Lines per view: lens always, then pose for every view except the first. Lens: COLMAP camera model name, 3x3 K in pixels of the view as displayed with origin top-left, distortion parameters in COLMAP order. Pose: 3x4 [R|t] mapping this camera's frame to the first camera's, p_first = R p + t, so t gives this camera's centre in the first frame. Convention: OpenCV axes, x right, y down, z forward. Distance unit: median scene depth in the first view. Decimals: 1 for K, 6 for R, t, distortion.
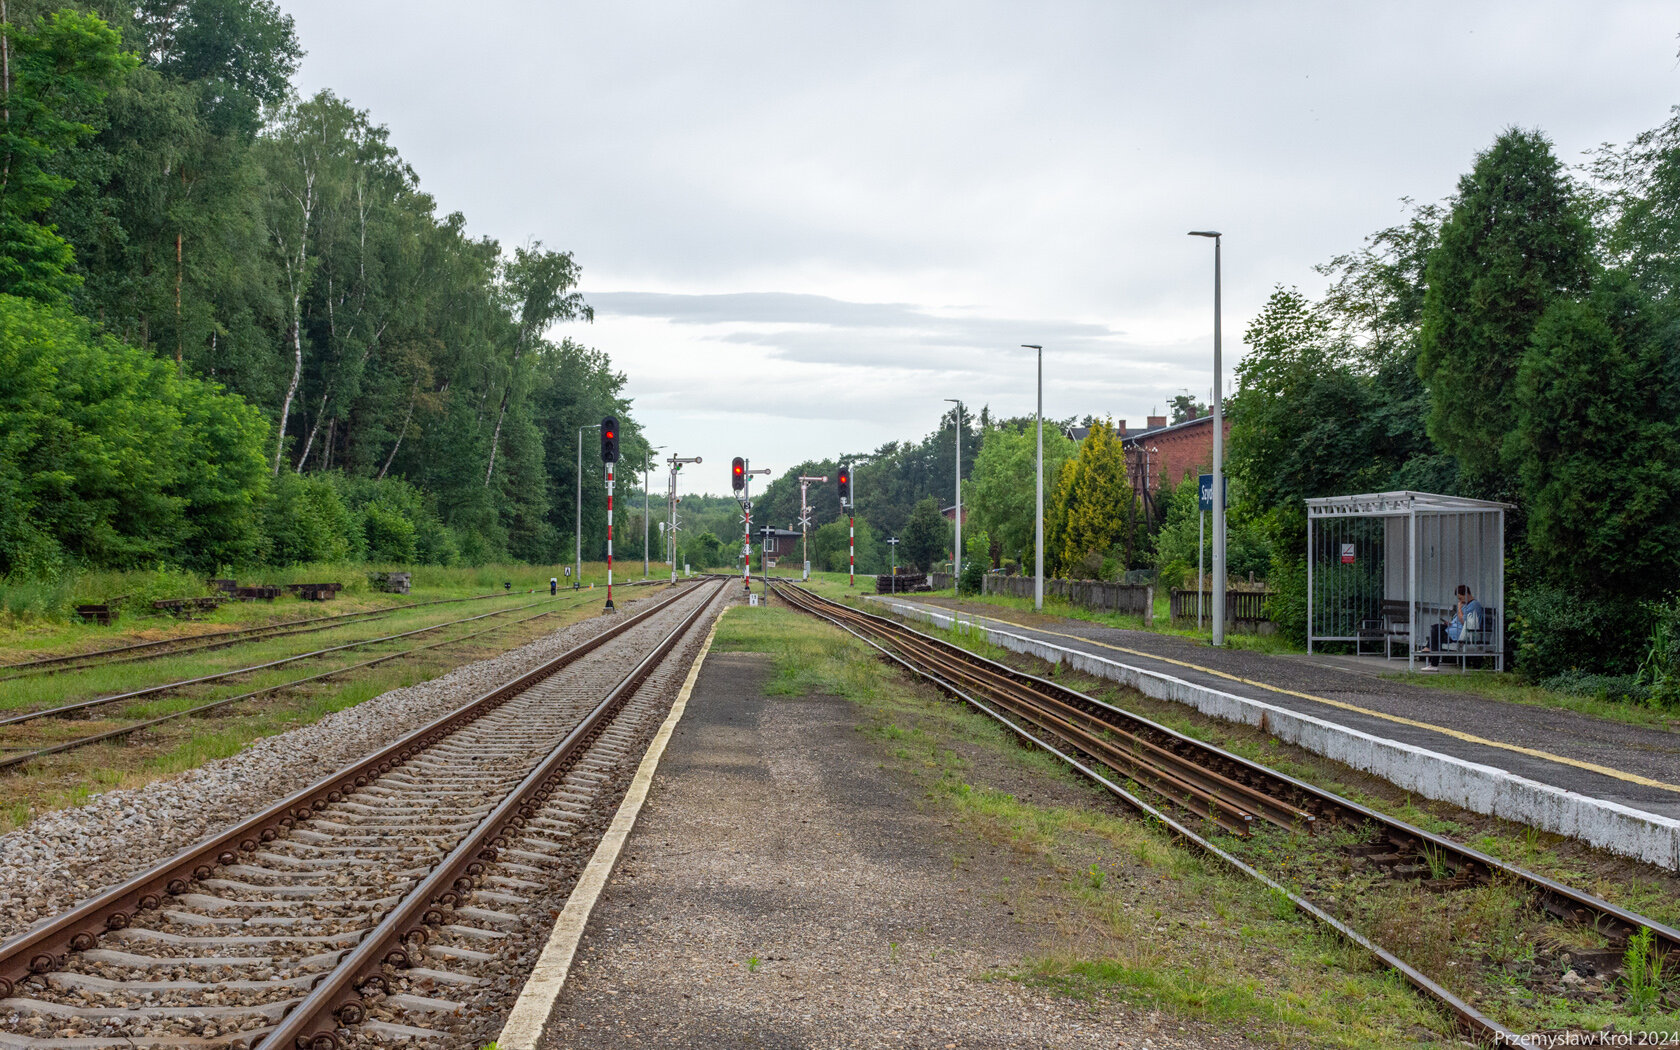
lens RADIAL K [[2578.5, 0, 839.2], [0, 2578.5, 524.0], [0, 0, 1]] dist [0.009224, 0.000000]
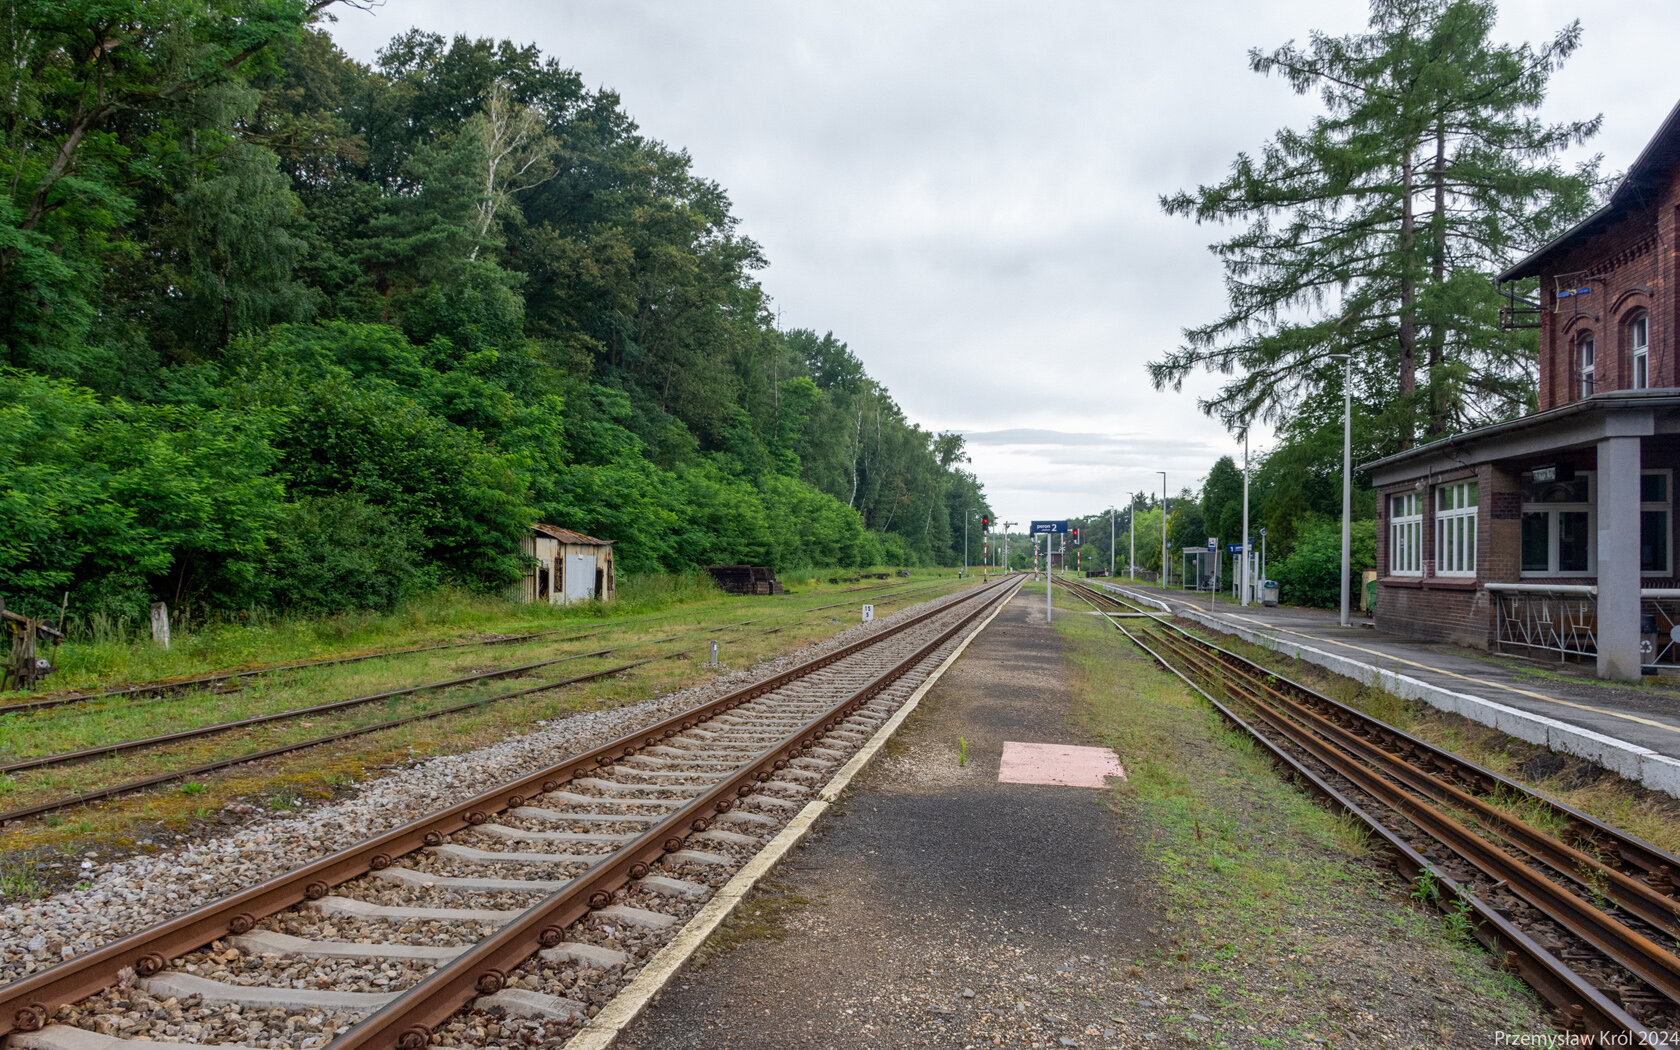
lens RADIAL K [[1311.1, 0, 801.7], [0, 1311.1, 578.0], [0, 0, 1]] dist [-0.028241, 0.016139]
pose [[0.976625, 0.001421, -0.214945, 0.013771], [0.003632, 0.999726, 0.023116, -0.003277], [0.214919, -0.023356, 0.976352, -0.265276]]
